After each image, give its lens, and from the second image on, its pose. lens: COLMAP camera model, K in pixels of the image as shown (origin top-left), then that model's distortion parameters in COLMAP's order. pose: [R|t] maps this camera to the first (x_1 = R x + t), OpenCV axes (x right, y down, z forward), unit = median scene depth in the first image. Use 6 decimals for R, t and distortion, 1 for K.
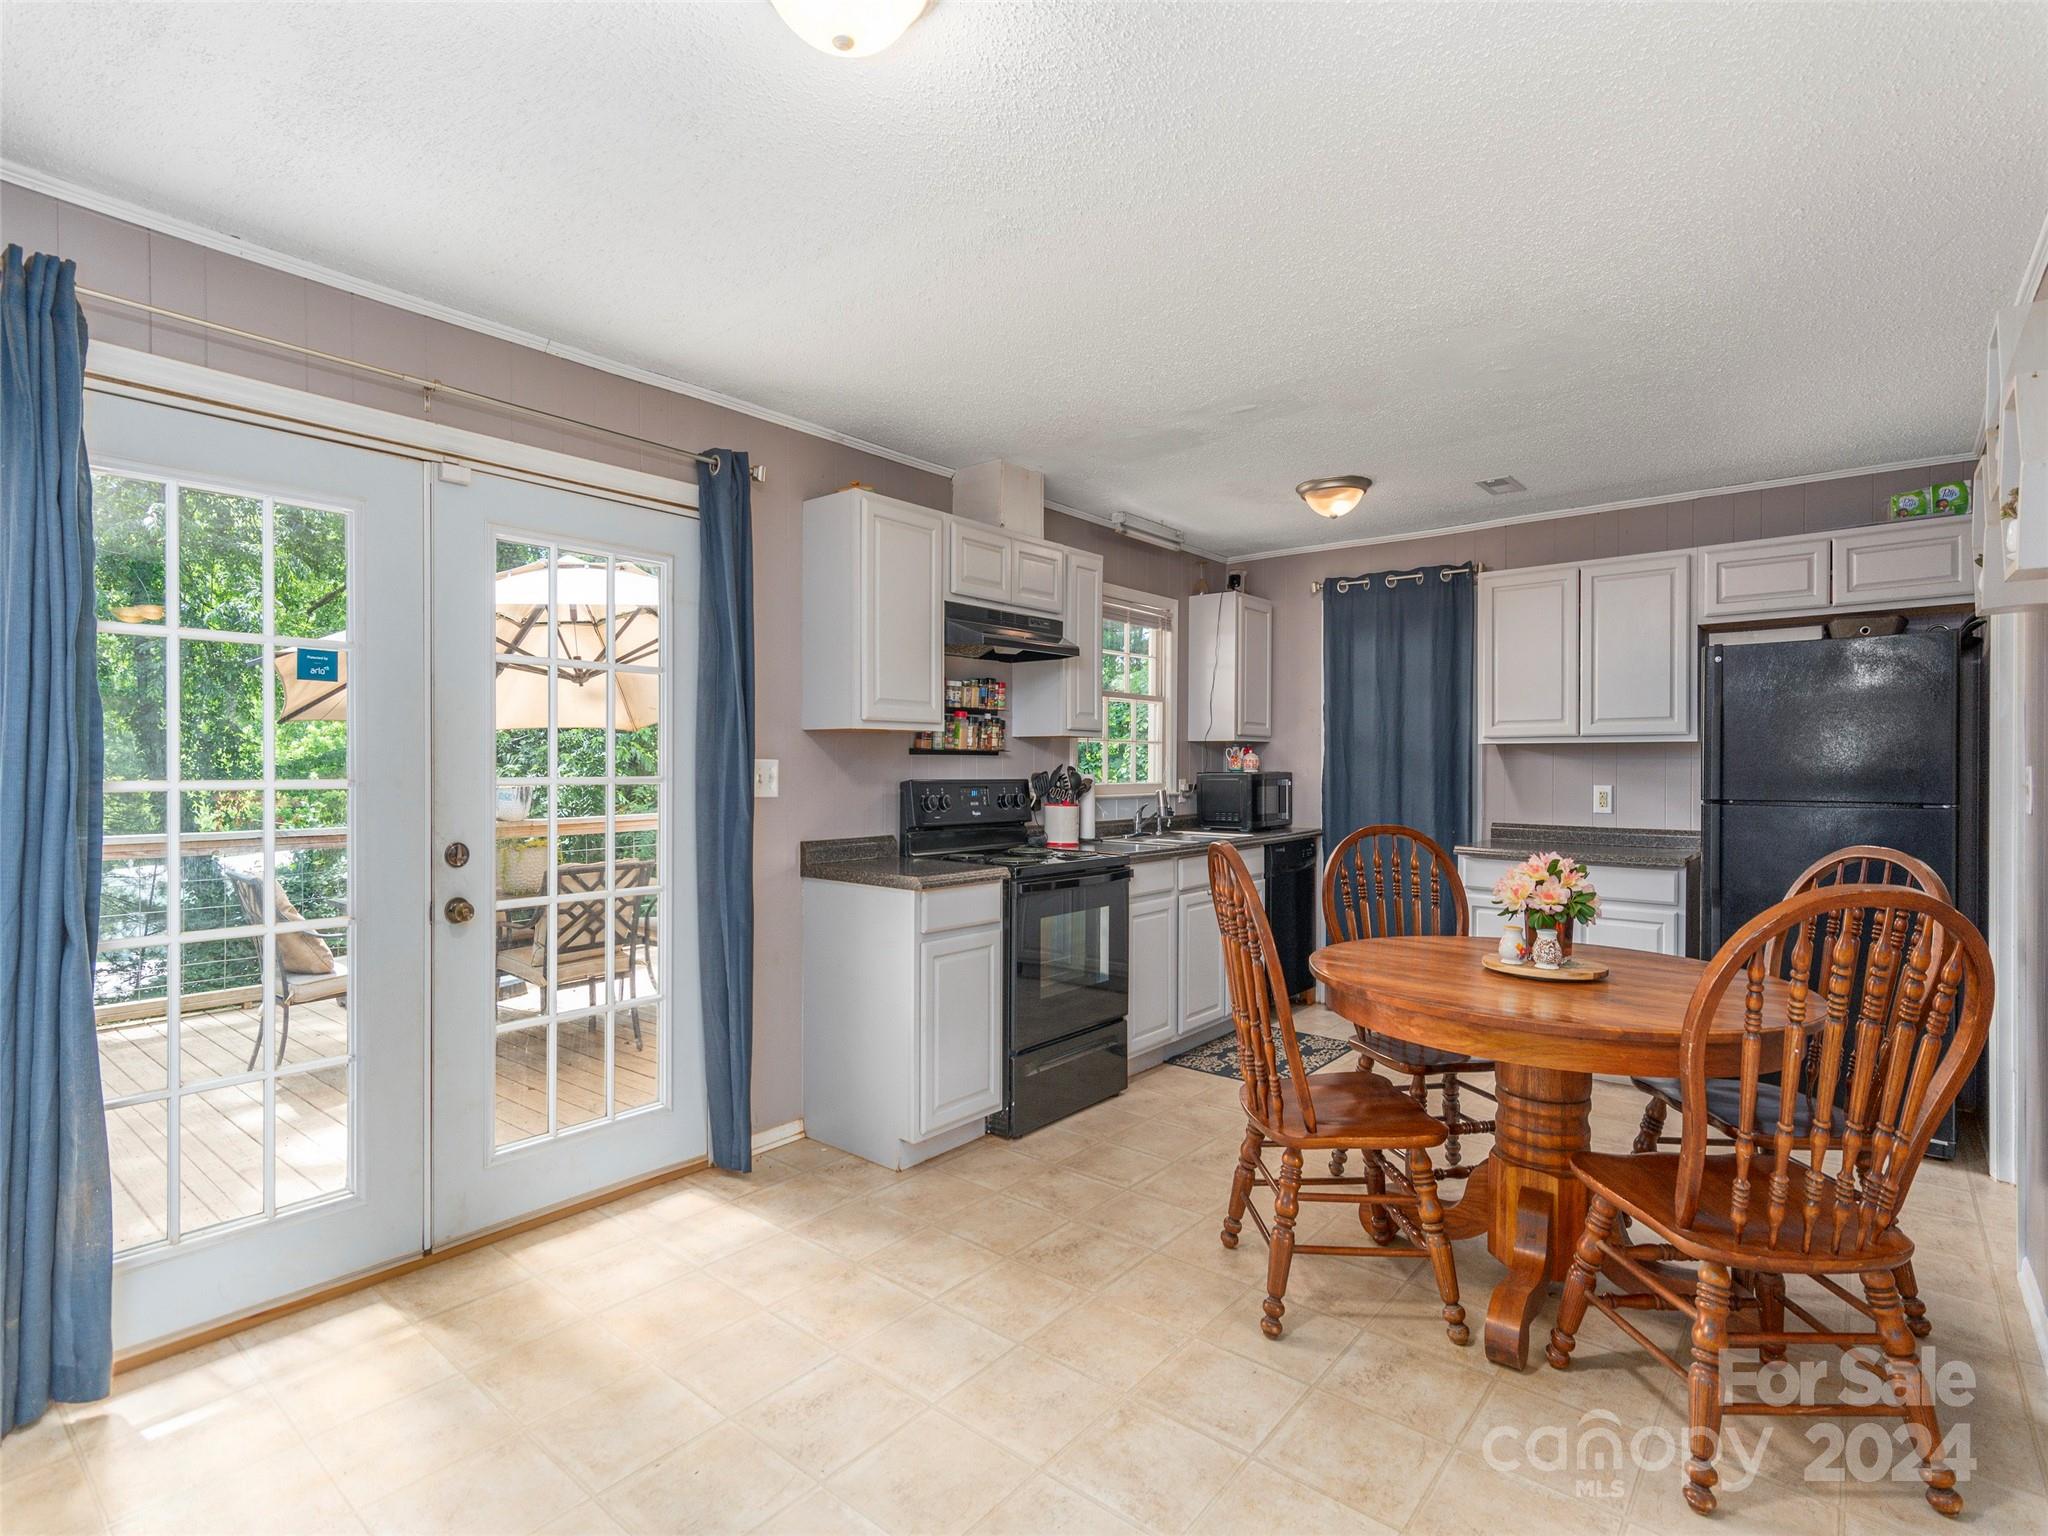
lens RADIAL K [[984.2, 0, 1020.8], [0, 984.2, 776.0], [0, 0, 1]] dist [0.001662, 0.000886]
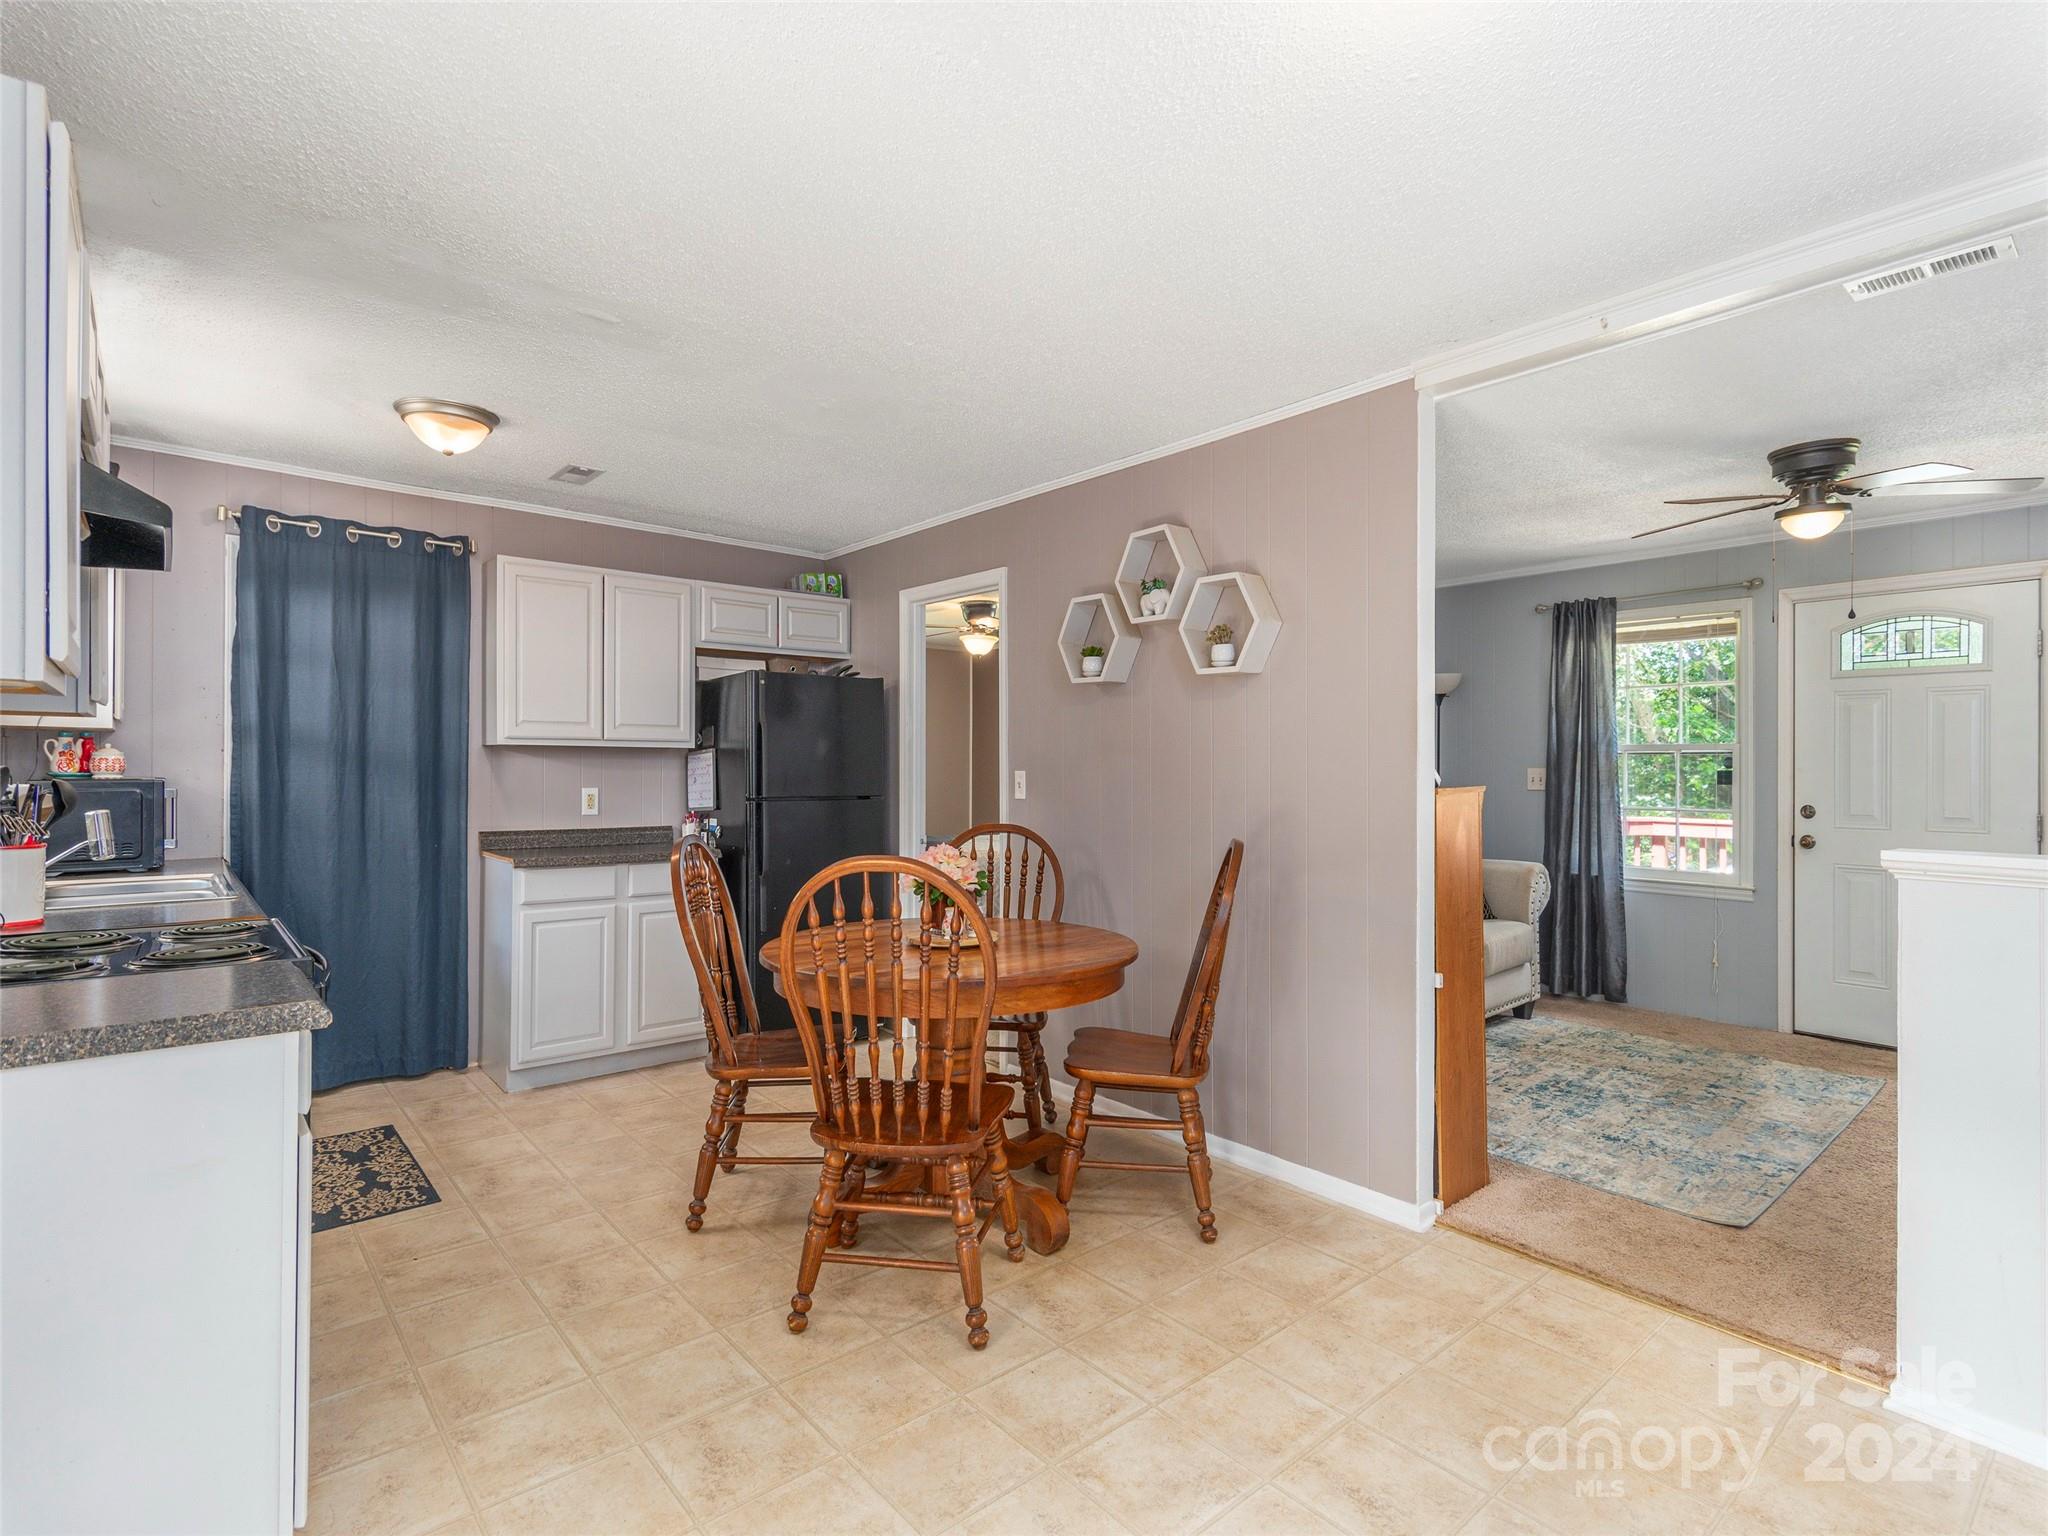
lens RADIAL K [[984.2, 0, 1020.8], [0, 984.2, 776.0], [0, 0, 1]] dist [0.001662, 0.000886]
pose [[0.191254, -0.005088, 0.981527, -0.373095], [0.006161, 0.999973, 0.003983, -0.004782], [-0.981521, 0.005286, 0.191281, 0.403917]]
